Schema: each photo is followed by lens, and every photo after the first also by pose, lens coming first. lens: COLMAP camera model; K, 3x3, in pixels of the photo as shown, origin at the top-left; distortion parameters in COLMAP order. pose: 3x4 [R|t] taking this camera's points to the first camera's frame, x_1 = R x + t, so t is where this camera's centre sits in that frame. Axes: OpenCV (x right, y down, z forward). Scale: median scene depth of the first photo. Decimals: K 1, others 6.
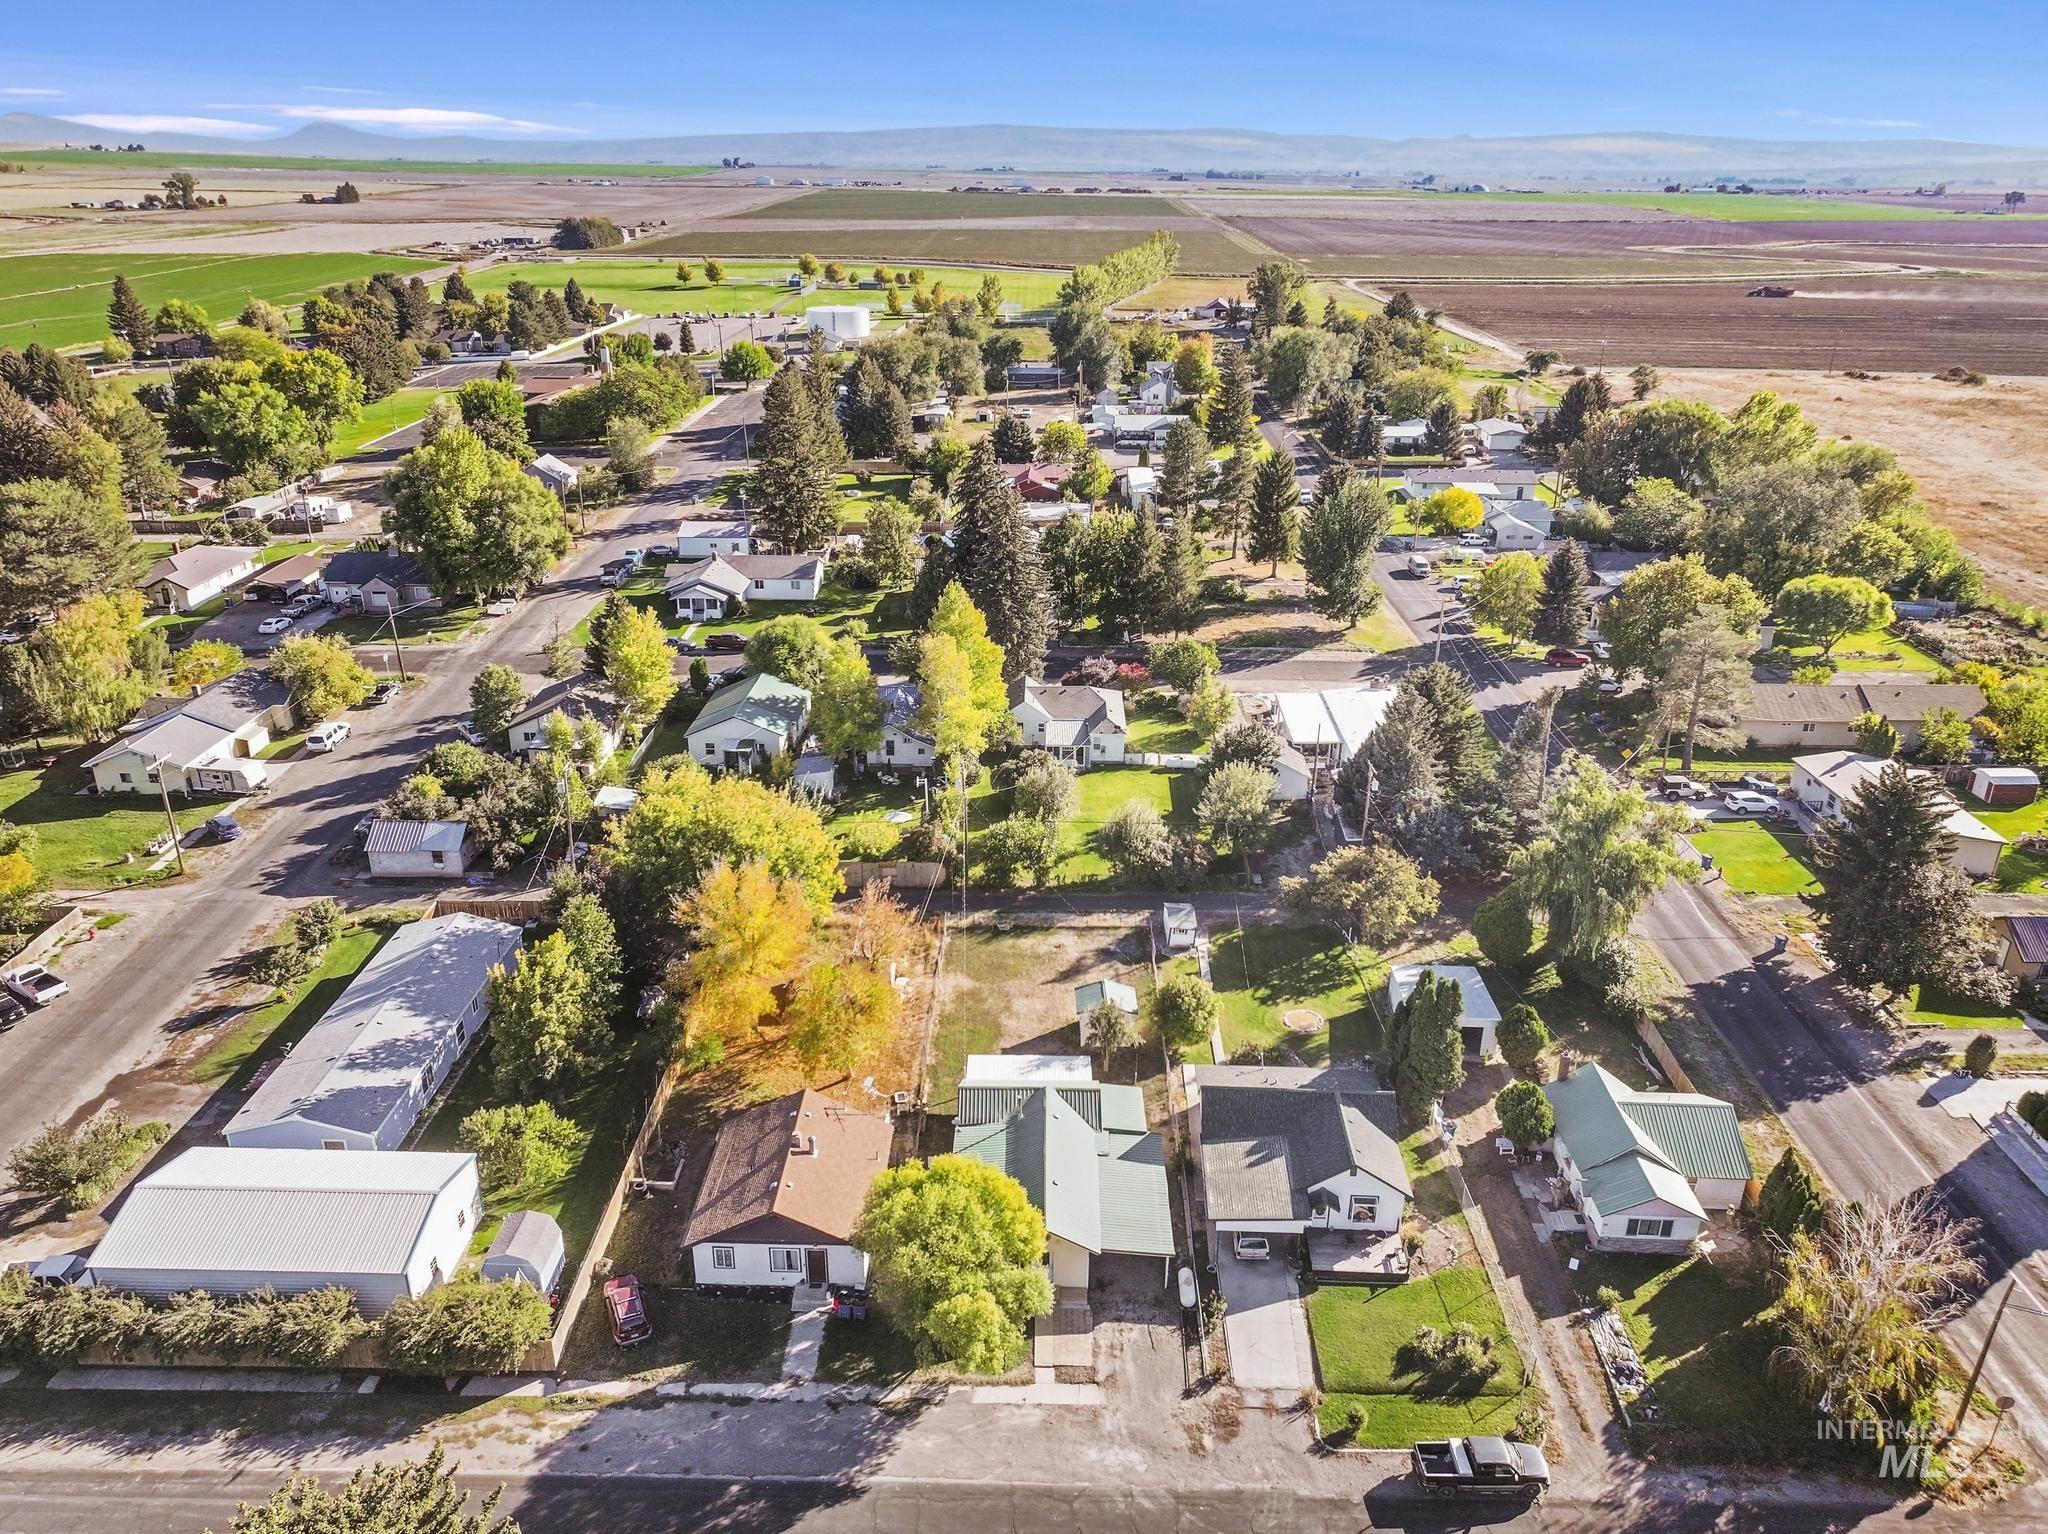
lens RADIAL K [[1441.6, 0, 1029.7], [0, 1441.6, 766.0], [0, 0, 1]] dist [-0.005162, 0.025001]
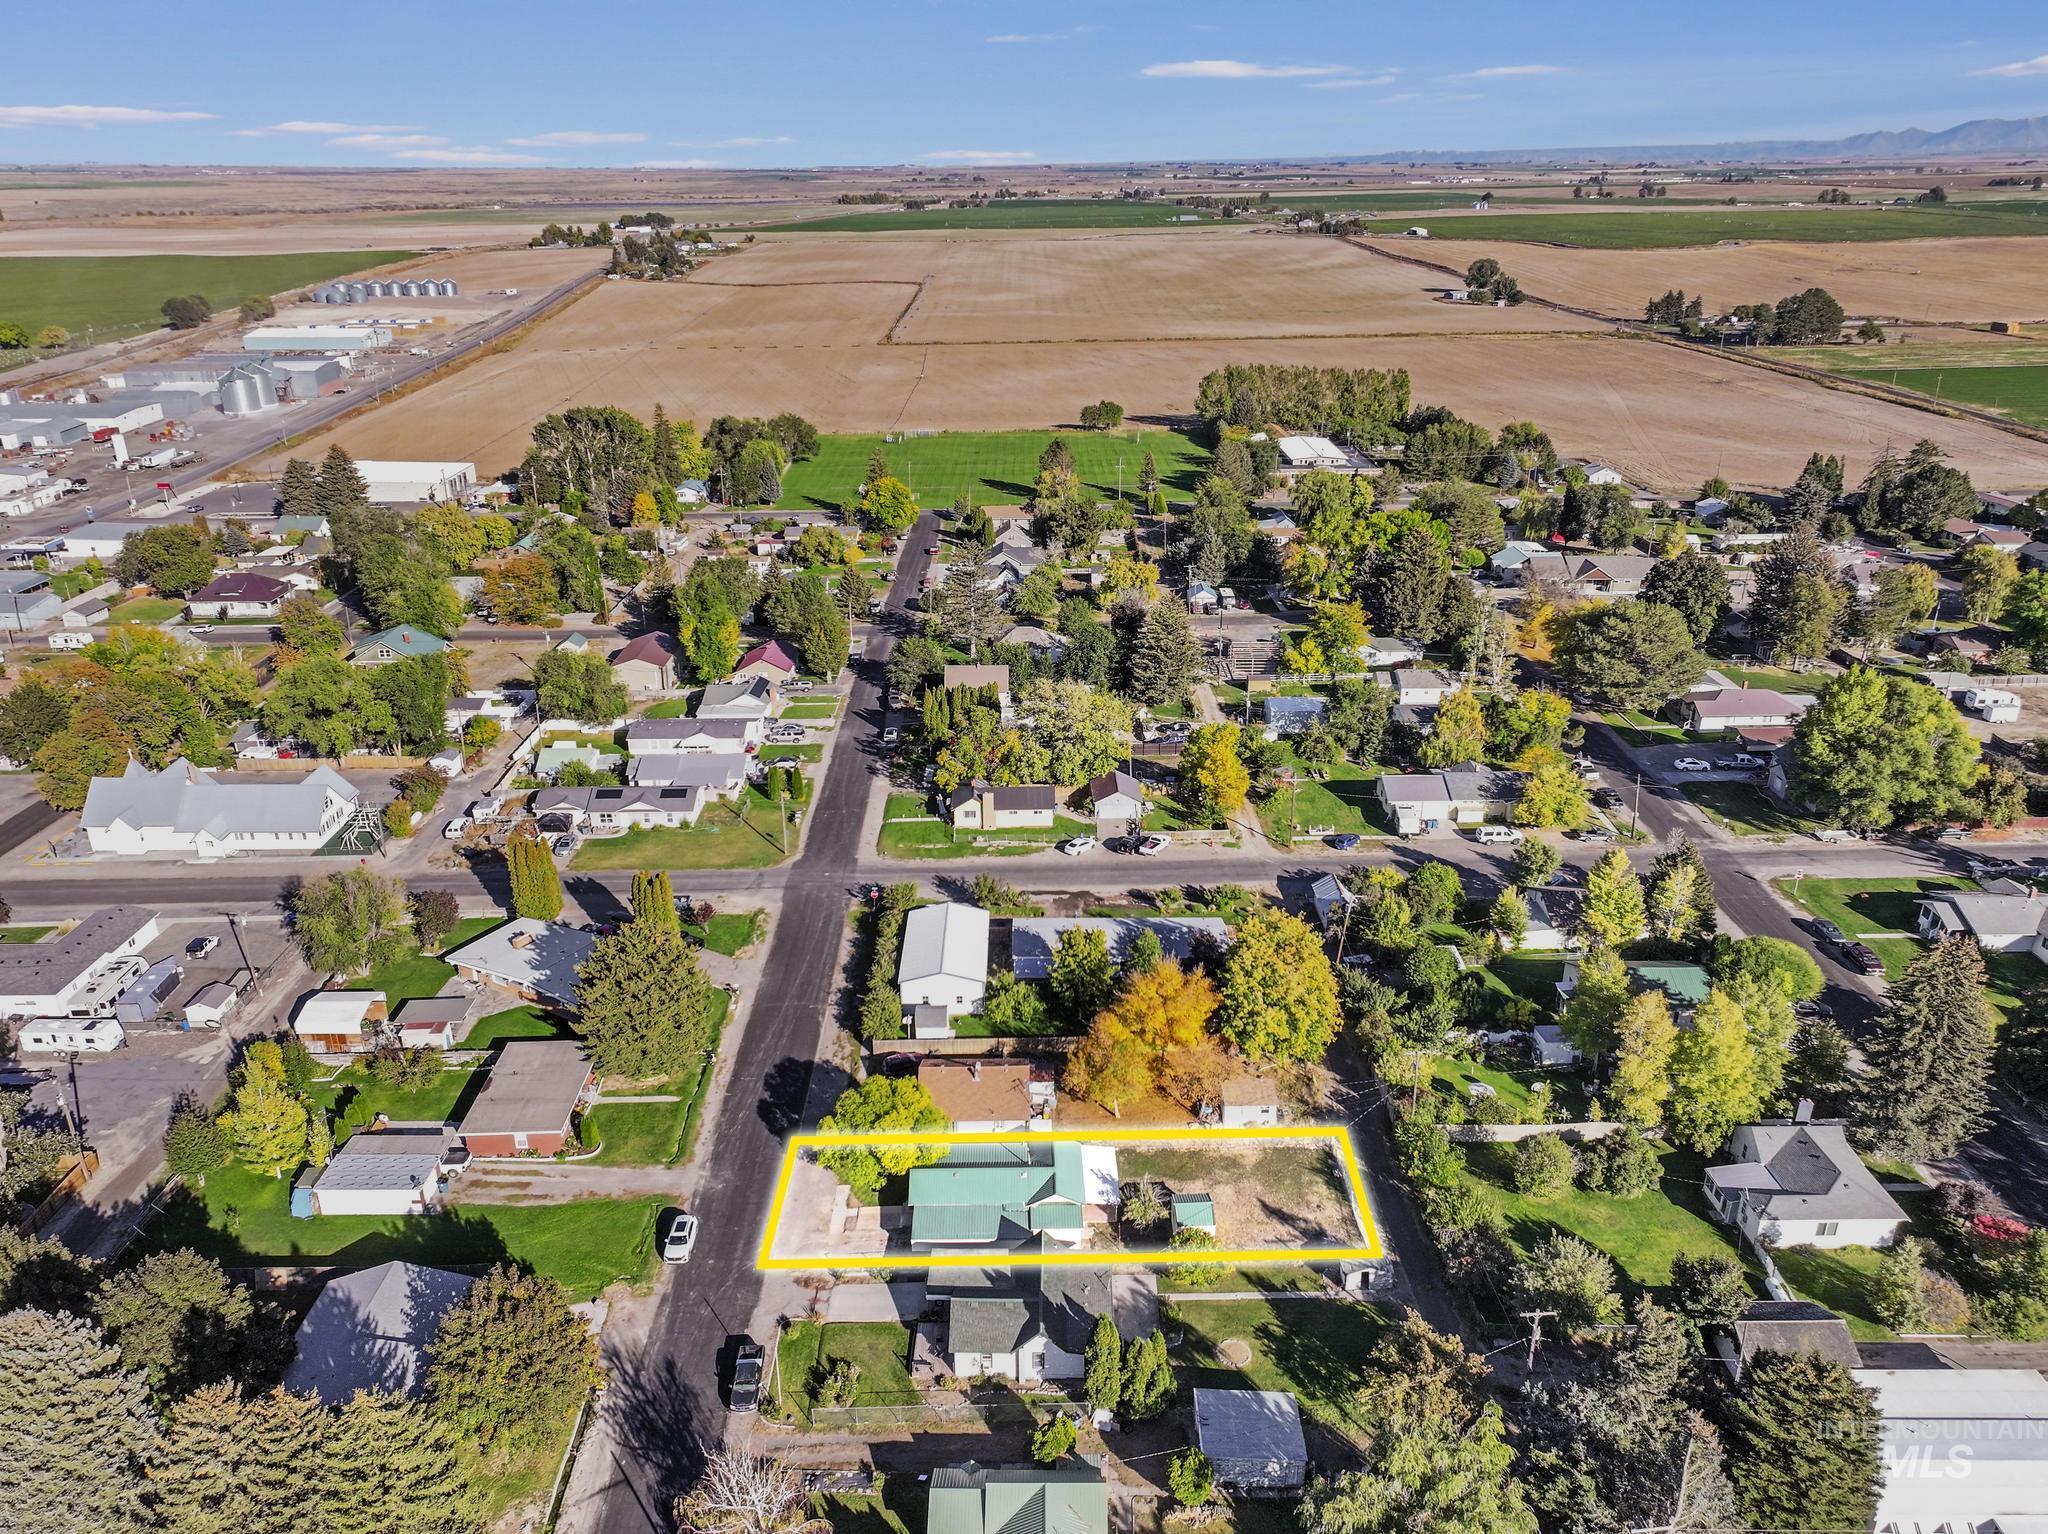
lens RADIAL K [[1445.9, 0, 1030.8], [0, 1445.9, 767.2], [0, 0, 1]] dist [0.000583, 0.017104]
pose [[0.026065, 0.379503, -0.924823, 0.991417], [-0.382585, 0.858491, 0.341501, -0.505255], [0.923553, 0.344922, 0.167569, 0.482654]]
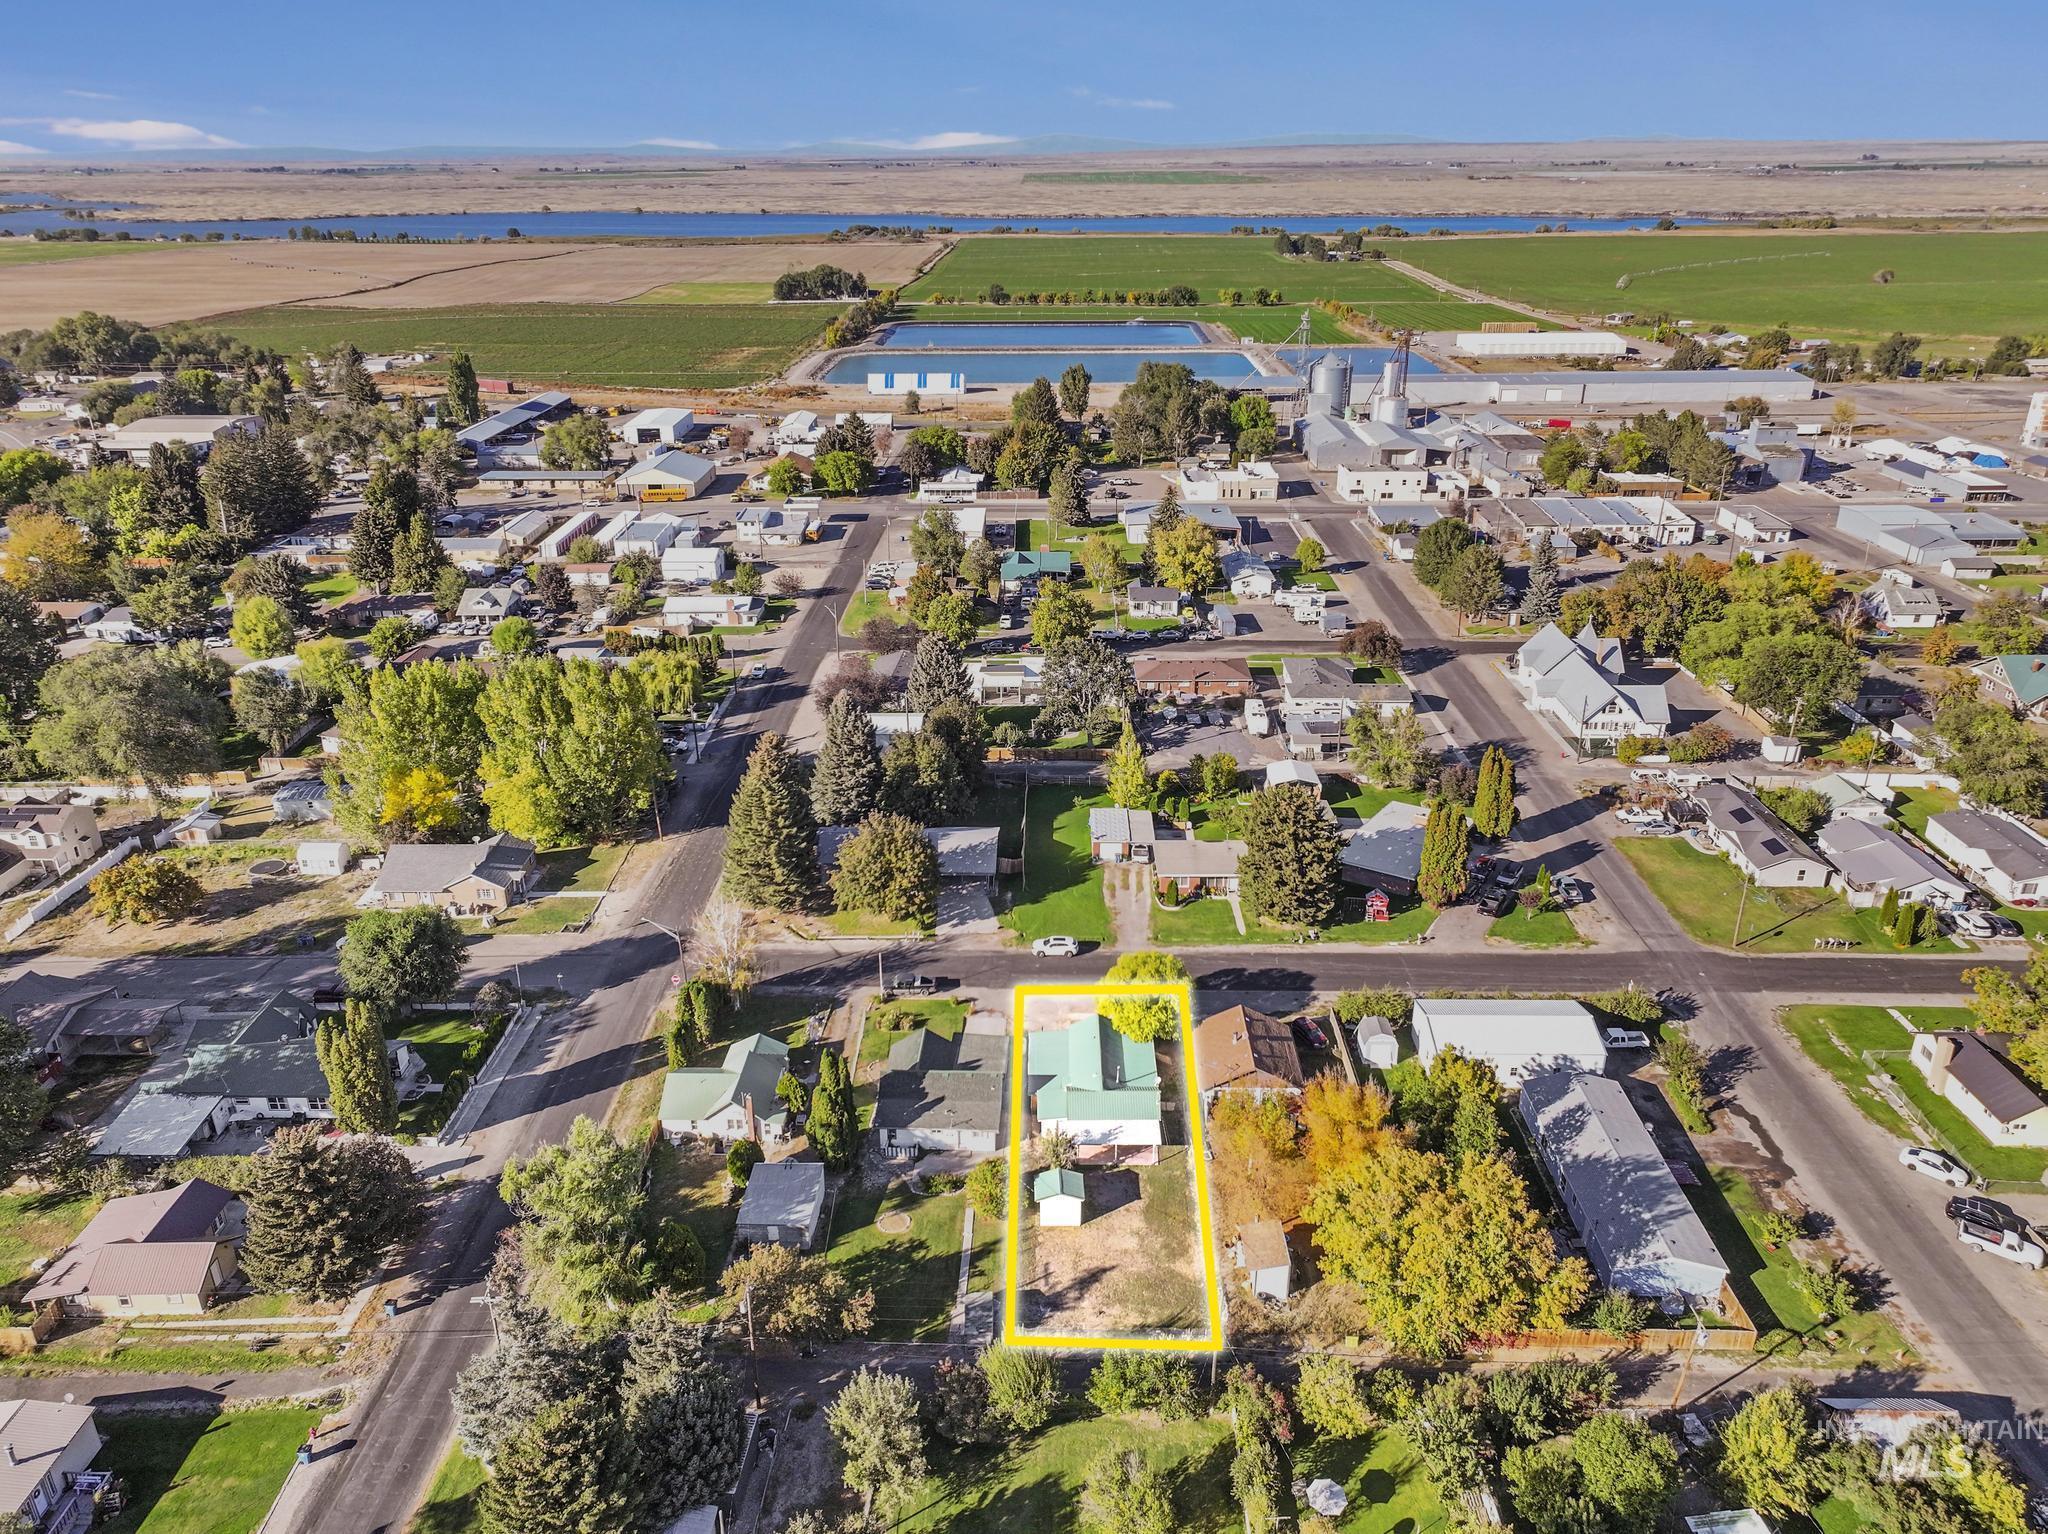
lens RADIAL K [[1445.9, 0, 1030.8], [0, 1445.9, 767.2], [0, 0, 1]] dist [0.000583, 0.017104]
pose [[-0.999982, 0.000818, -0.006009, 0.078519], [-0.003735, 0.697683, 0.716397, -0.902478], [0.004778, 0.716406, -0.697667, 1.484338]]
